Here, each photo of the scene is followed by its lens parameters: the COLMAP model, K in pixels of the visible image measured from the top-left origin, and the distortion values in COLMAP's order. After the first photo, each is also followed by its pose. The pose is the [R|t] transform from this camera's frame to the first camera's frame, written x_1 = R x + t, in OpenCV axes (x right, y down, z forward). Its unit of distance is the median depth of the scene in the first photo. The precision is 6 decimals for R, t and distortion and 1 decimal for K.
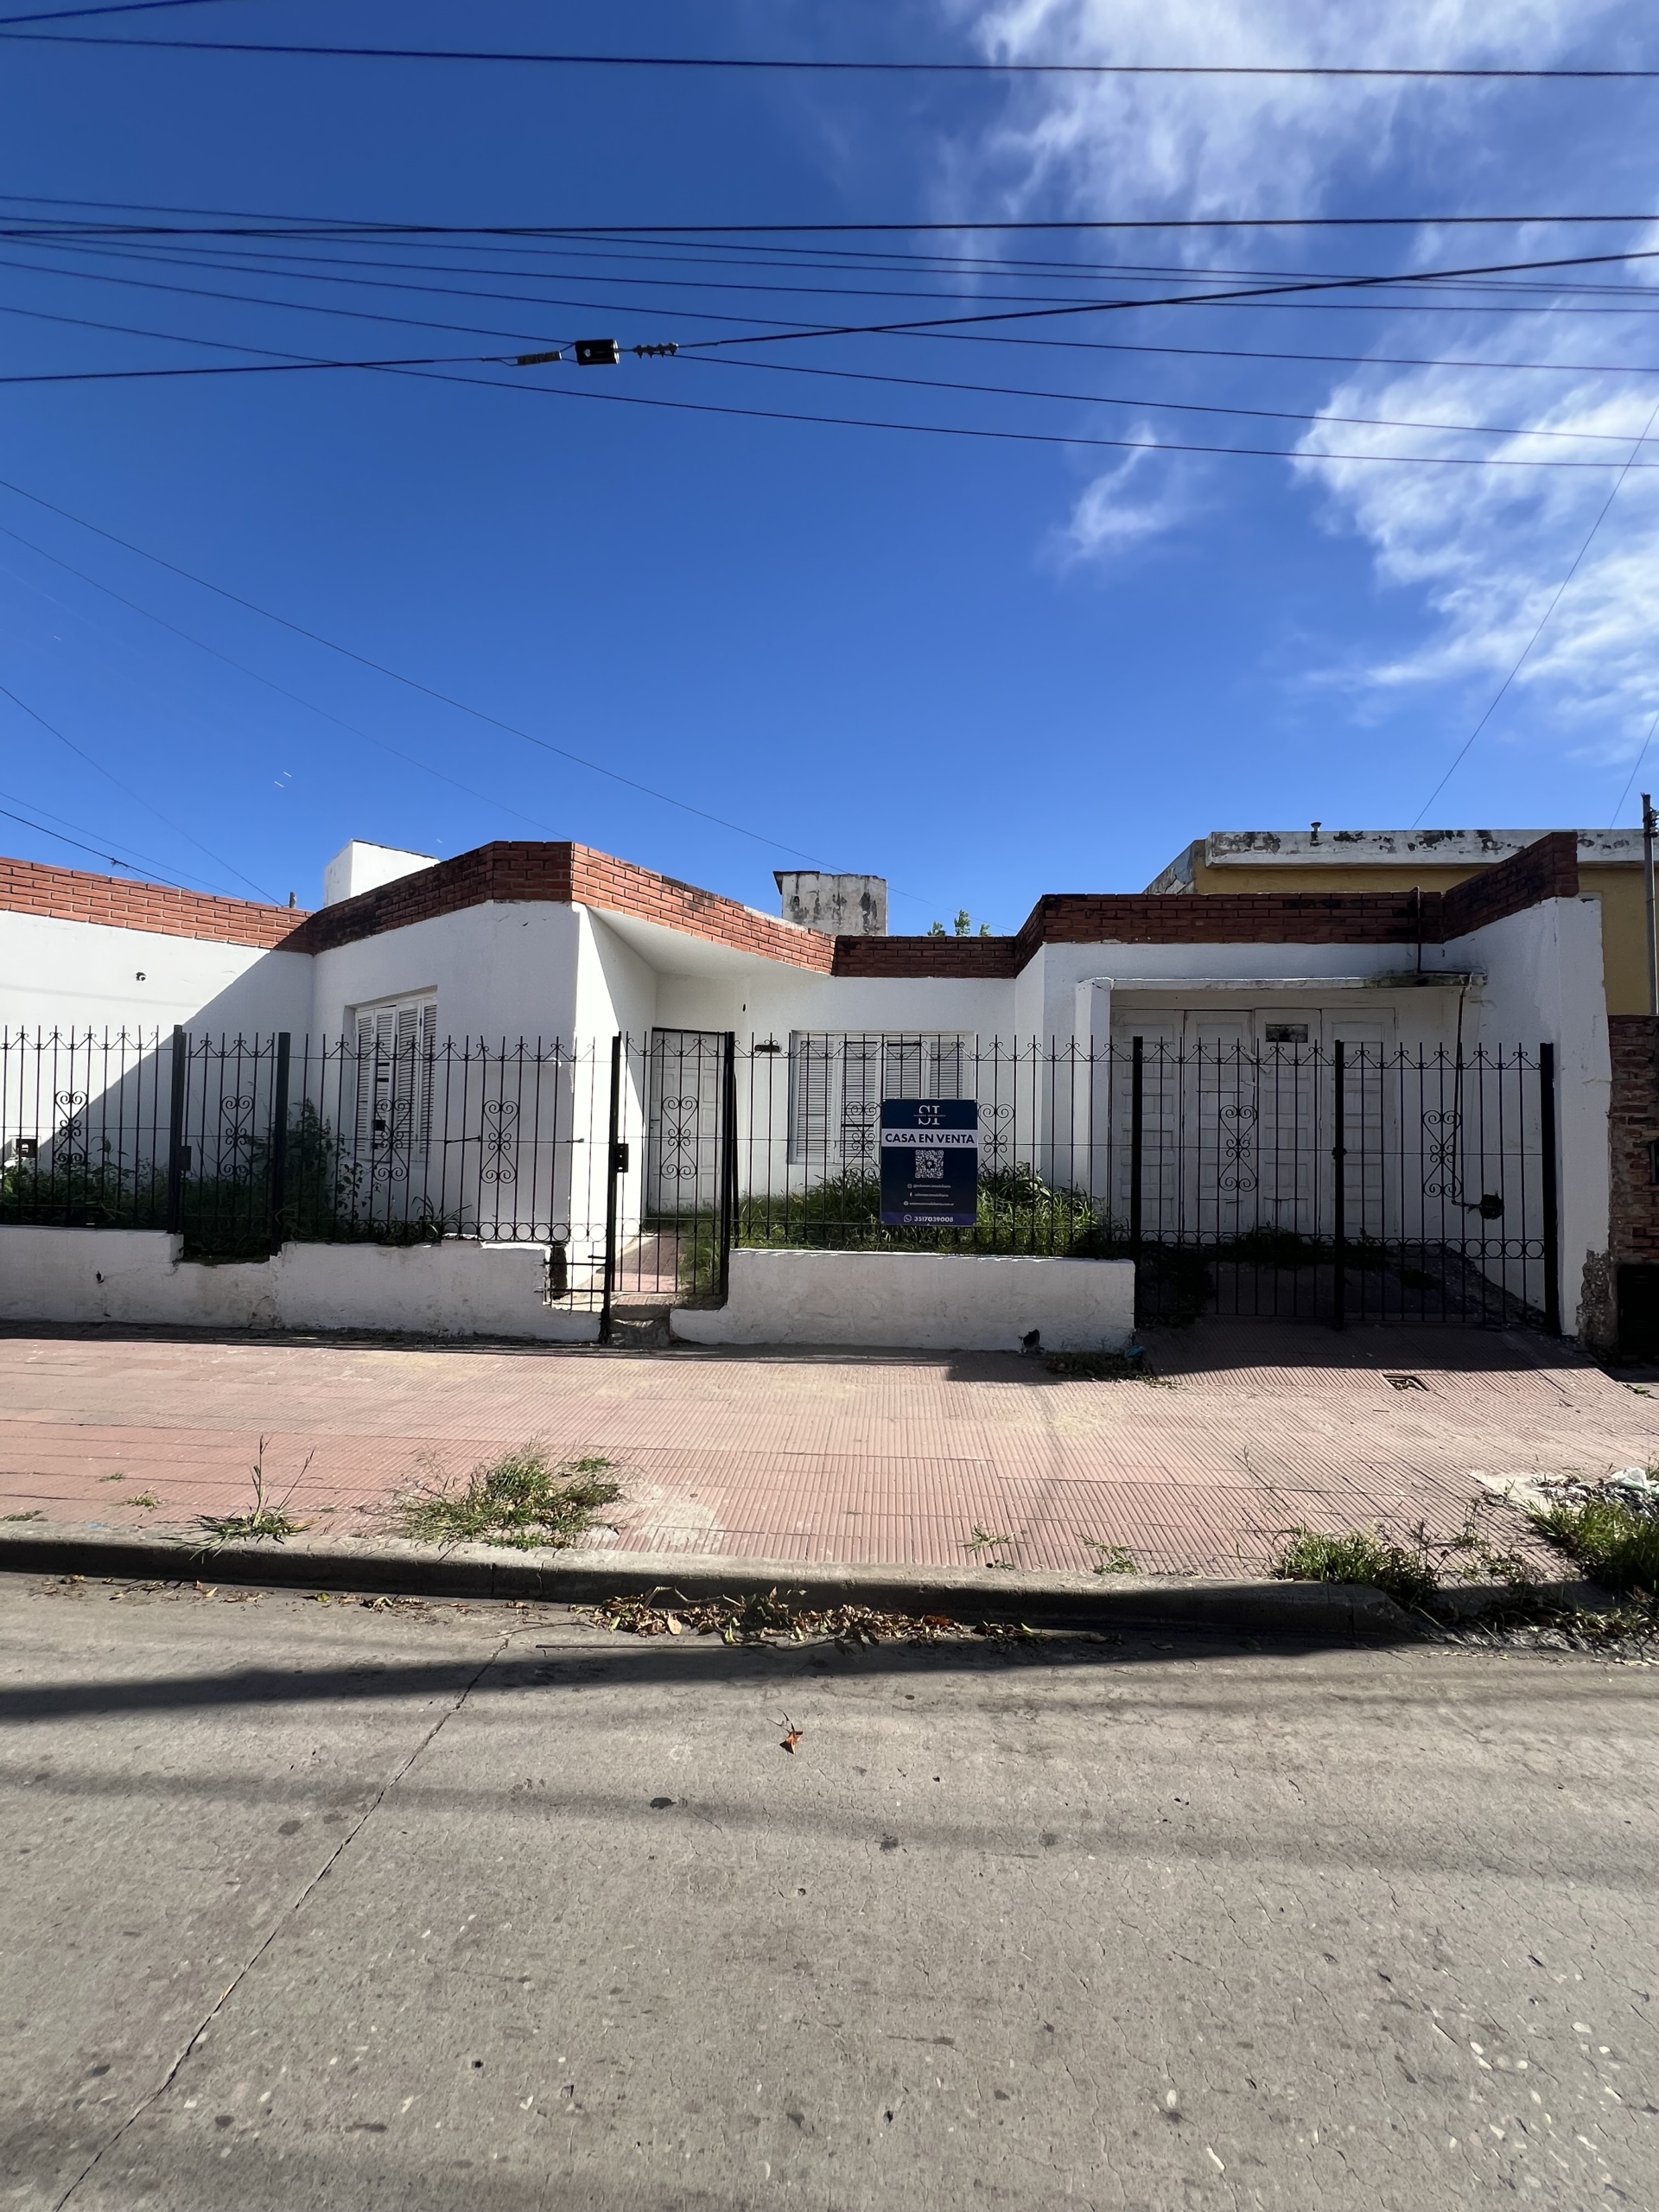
lens RADIAL K [[896.6, 0, 835.8], [0, 896.6, 1107.2], [0, 0, 1]] dist [-0.002474, 0.000925]
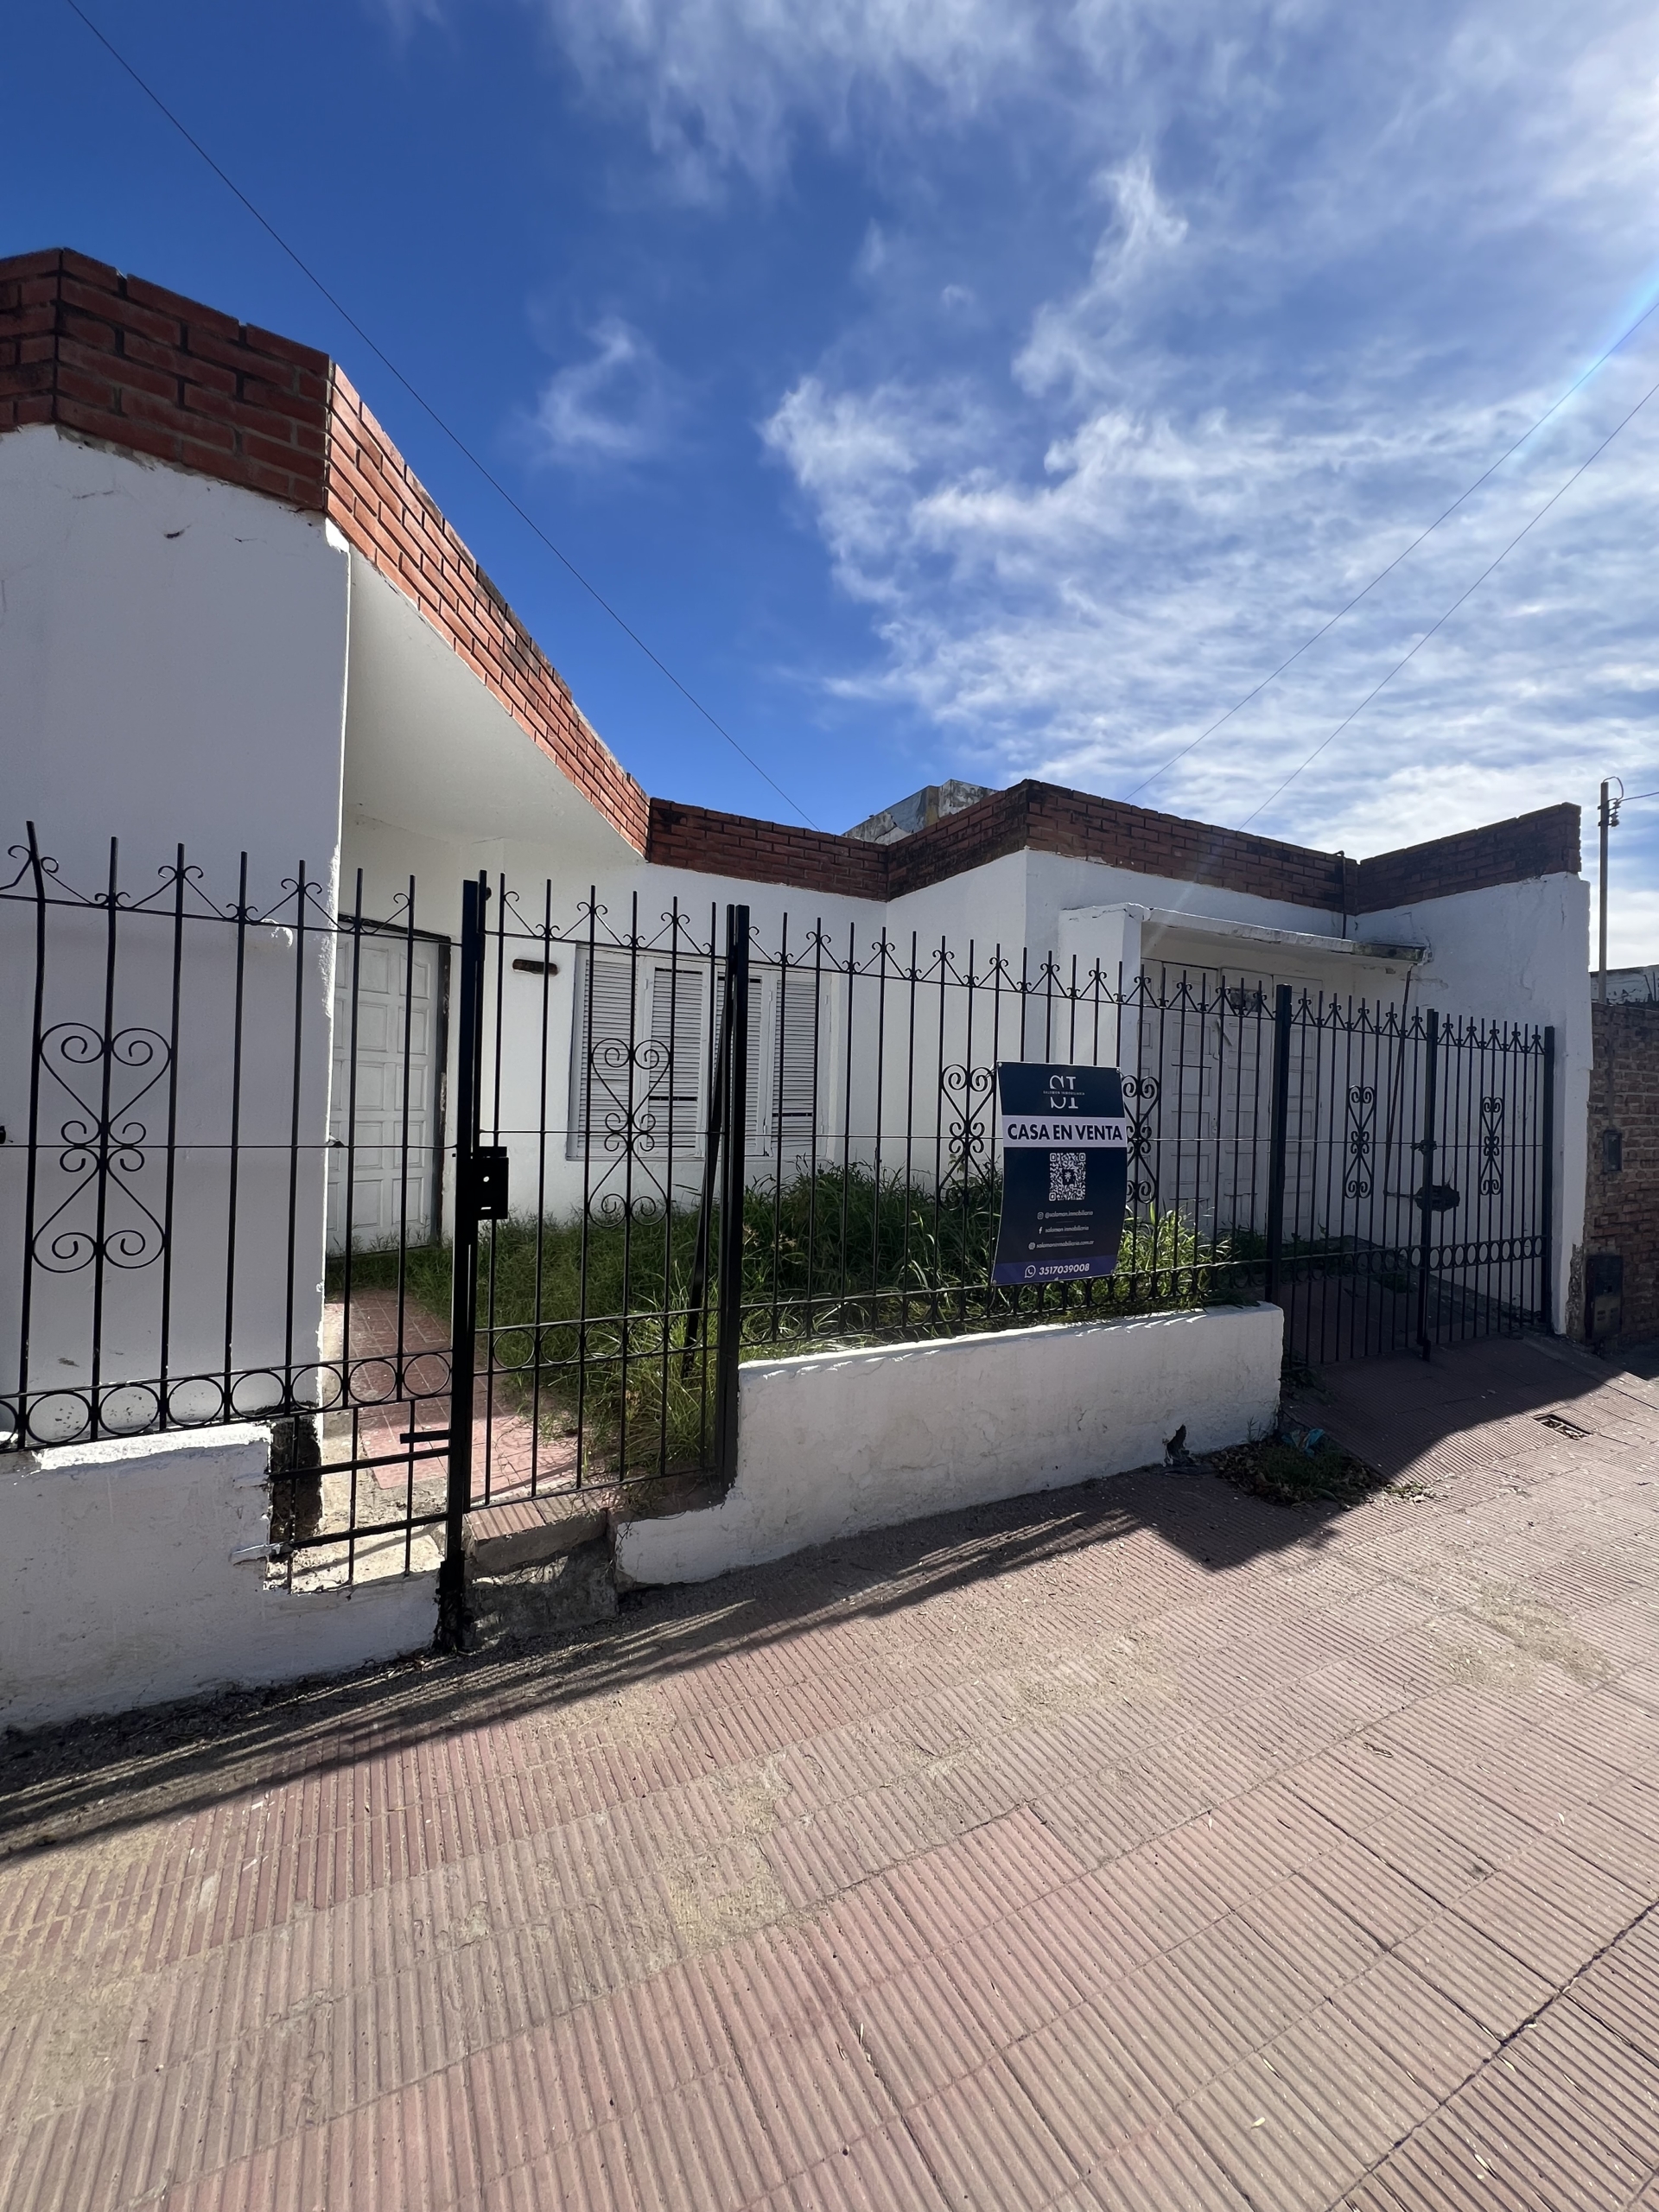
lens RADIAL K [[896.6, 0, 838.5], [0, 896.6, 1107.6], [0, 0, 1]] dist [-0.002474, 0.000925]
pose [[0.848122, 0.008363, 0.529735, -0.323696], [-0.028214, 0.999170, 0.029397, 0.005806], [-0.529049, -0.039878, 0.847654, 0.575097]]
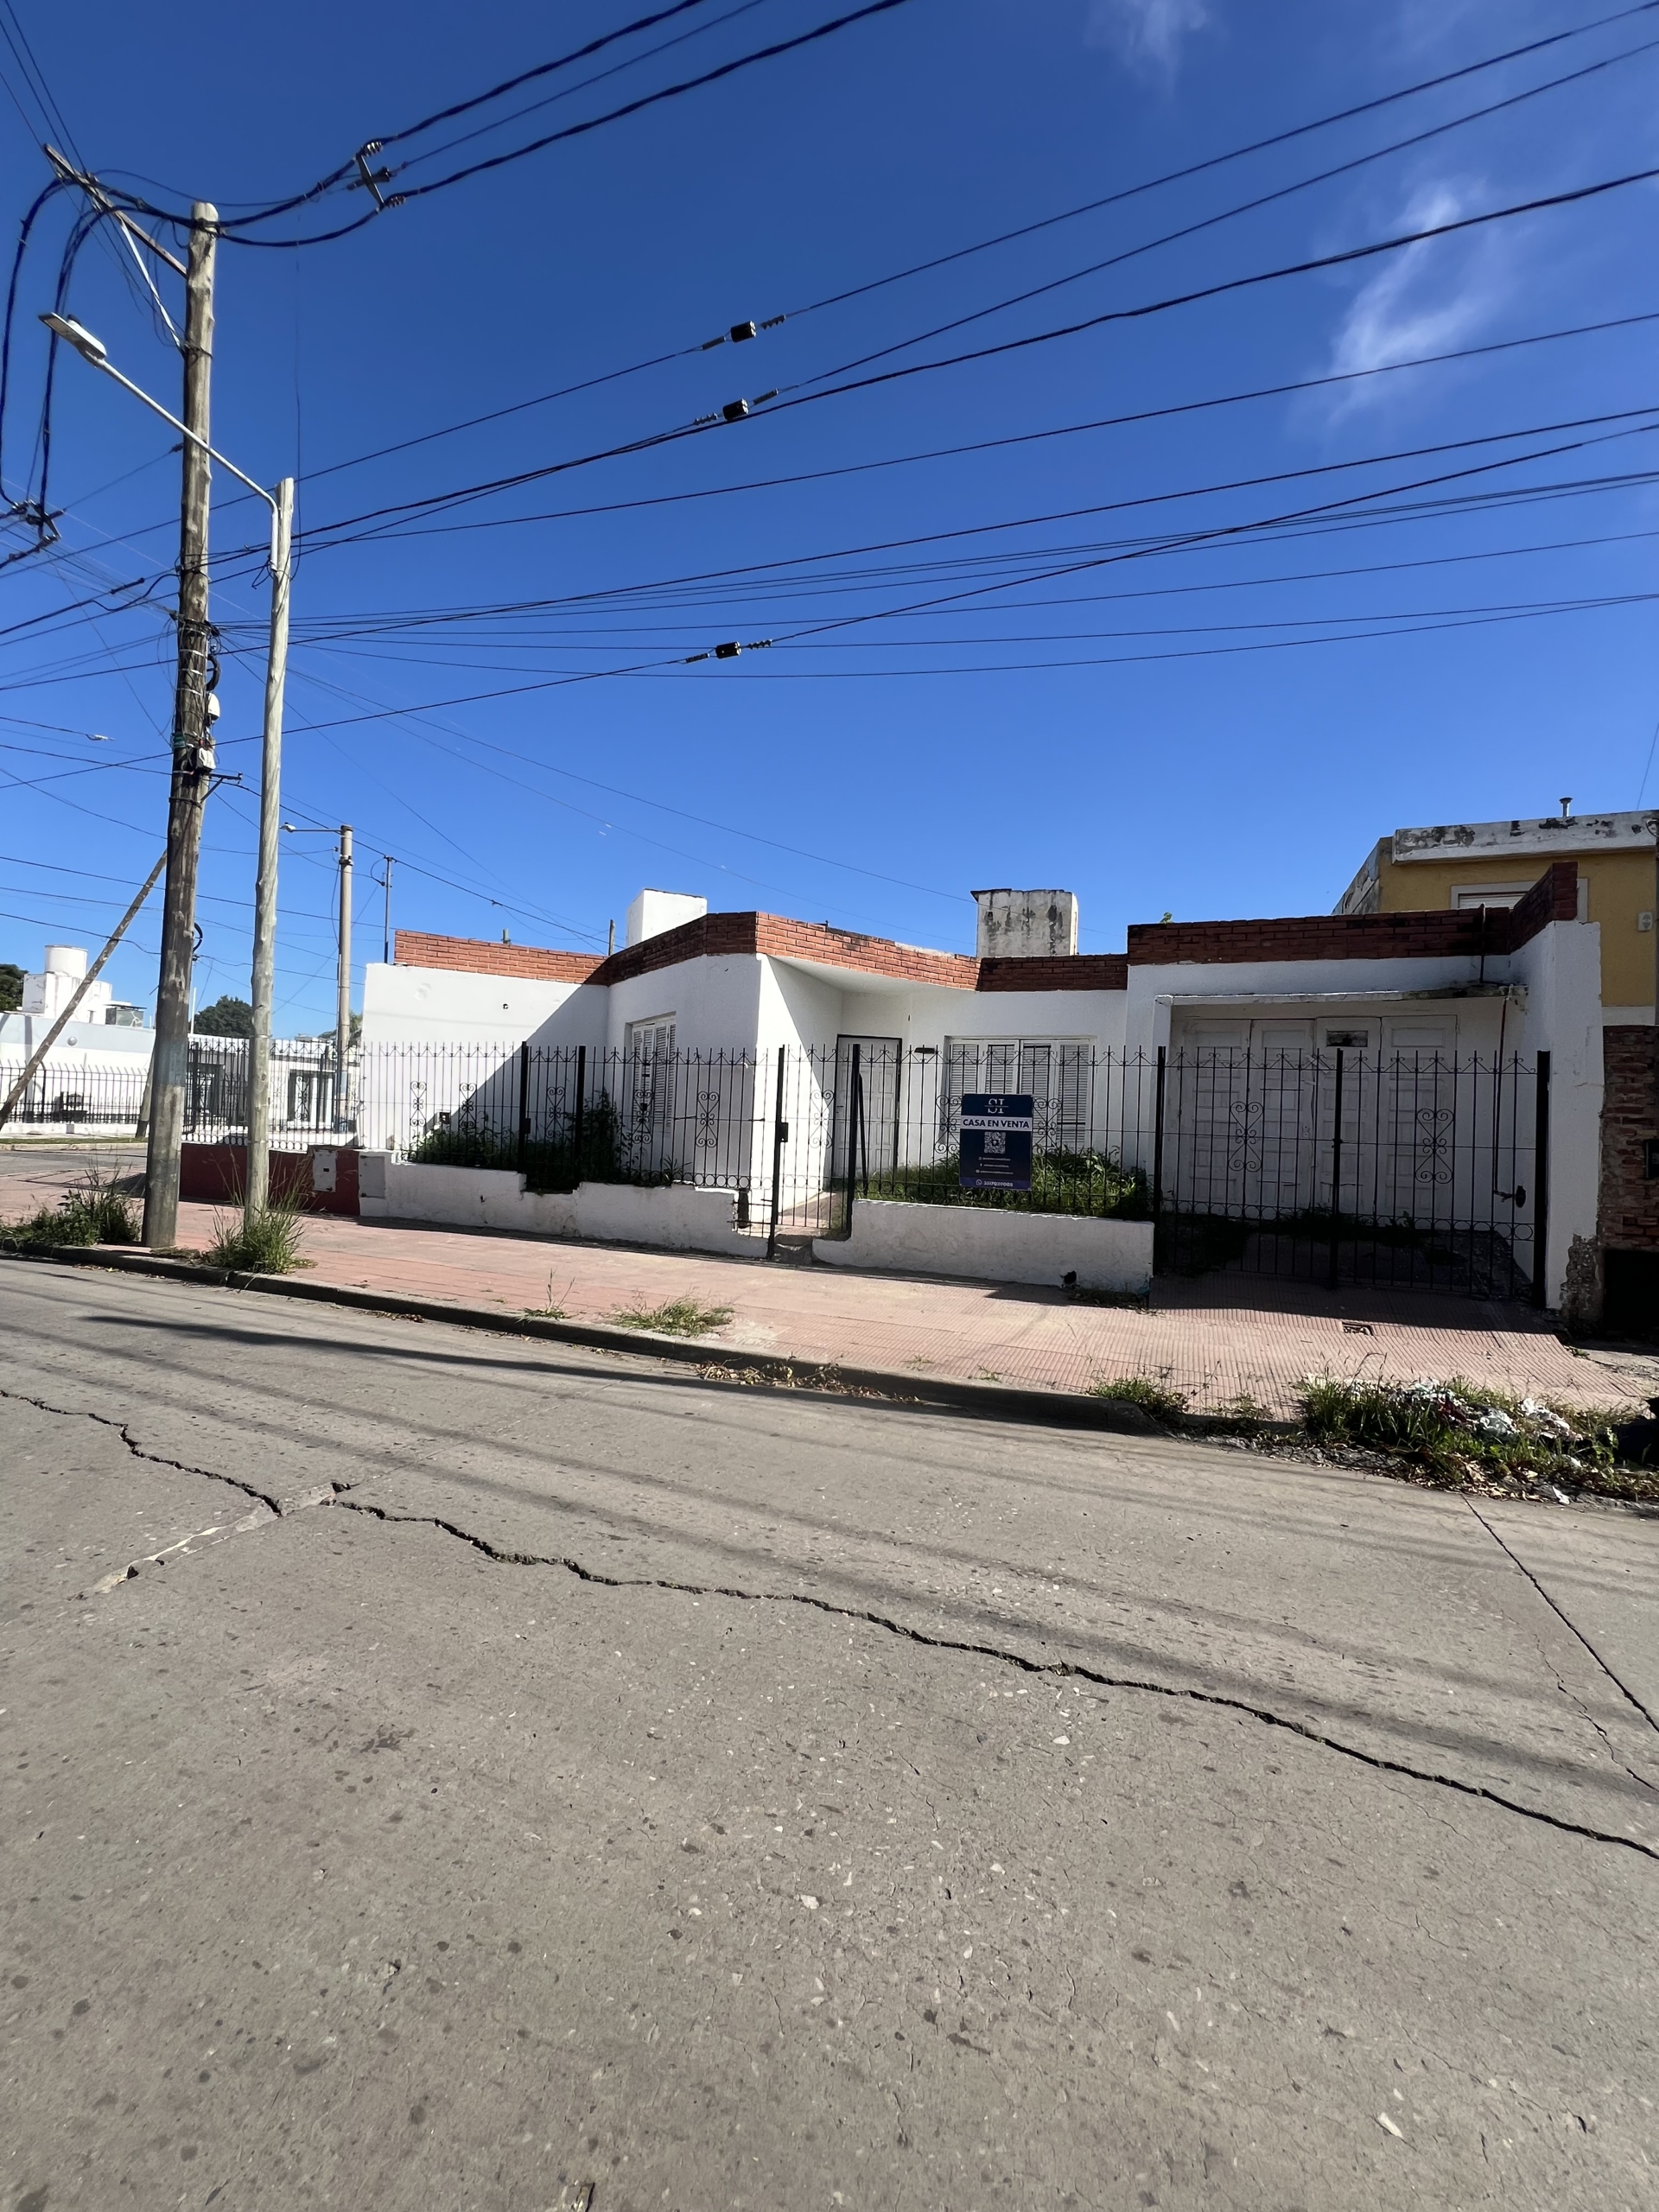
lens RADIAL K [[896.6, 0, 832.2], [0, 896.6, 1110.2], [0, 0, 1]] dist [-0.002474, 0.000925]
pose [[0.949767, 0.016861, -0.312504, 0.285710], [-0.010948, 0.999726, 0.020666, -0.009801], [0.312767, -0.016206, 0.949691, -0.342261]]
